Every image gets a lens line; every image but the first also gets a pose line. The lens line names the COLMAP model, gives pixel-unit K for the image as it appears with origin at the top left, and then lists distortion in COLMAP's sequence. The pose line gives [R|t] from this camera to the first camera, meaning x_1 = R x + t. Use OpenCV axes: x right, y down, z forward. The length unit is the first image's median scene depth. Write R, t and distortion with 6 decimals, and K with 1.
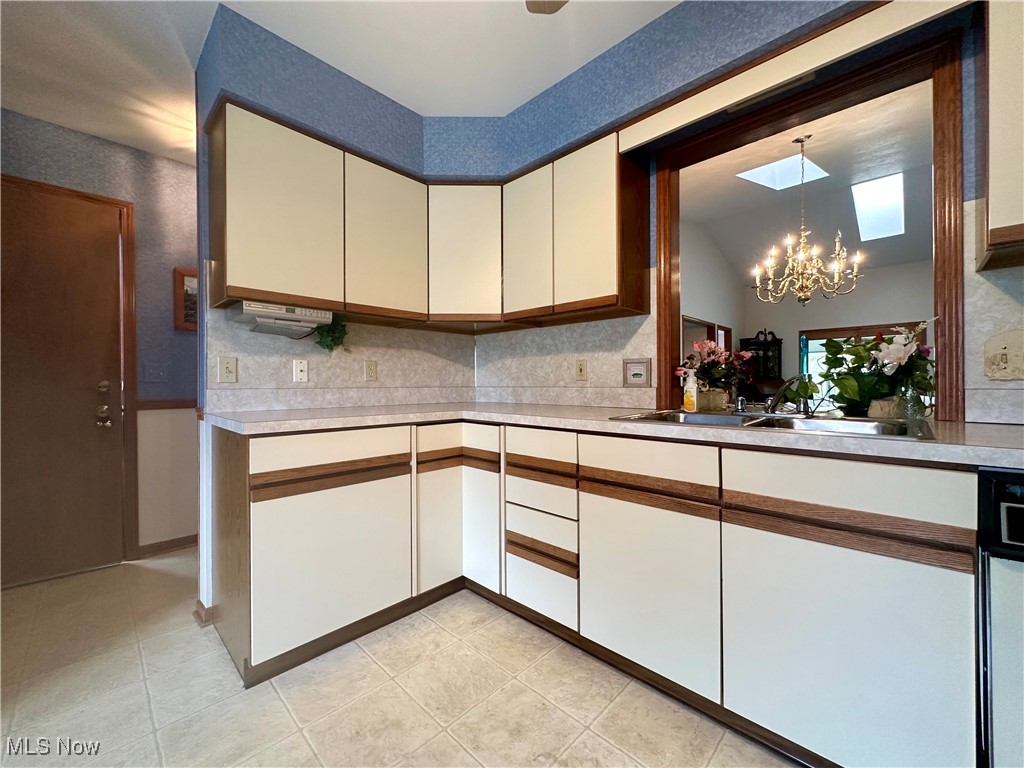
lens RADIAL K [[408.4, 0, 512.3], [0, 408.4, 384.1], [0, 0, 1]] dist [-0.004333, 0.000726]
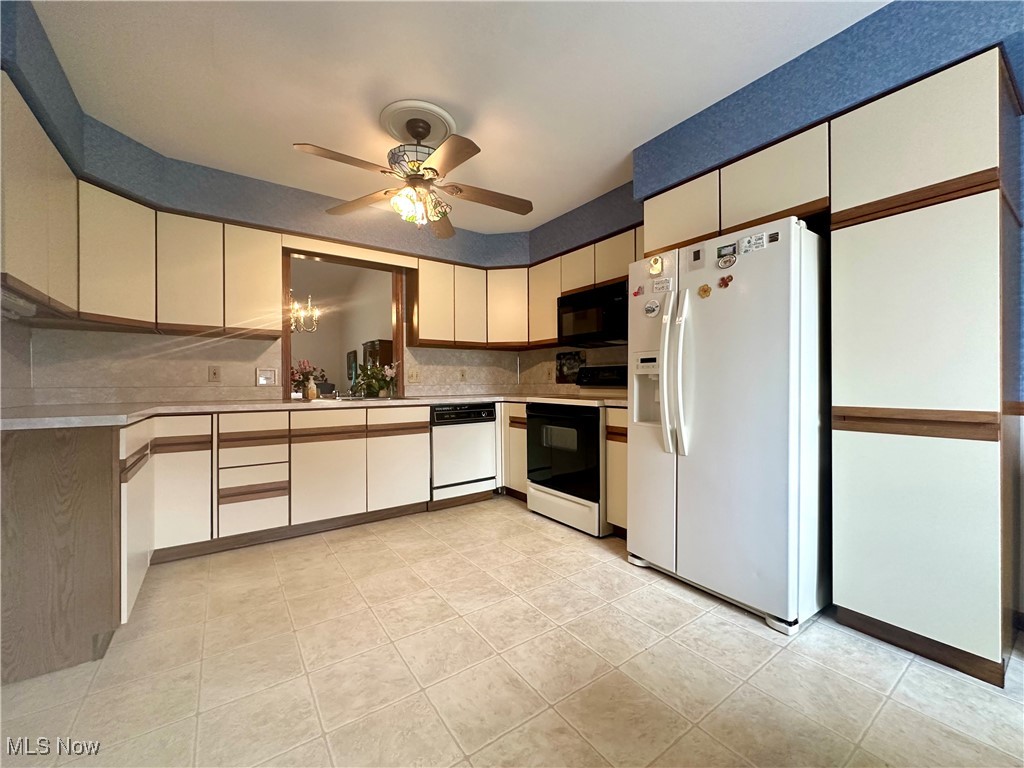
lens RADIAL K [[408.4, 0, 511.0], [0, 408.4, 383.8], [0, 0, 1]] dist [-0.004333, 0.000726]
pose [[0.193738, 0.001359, 0.981052, -1.172485], [0.005967, 0.999979, -0.002563, 0.009098], [-0.981035, 0.006351, 0.193726, -0.239380]]
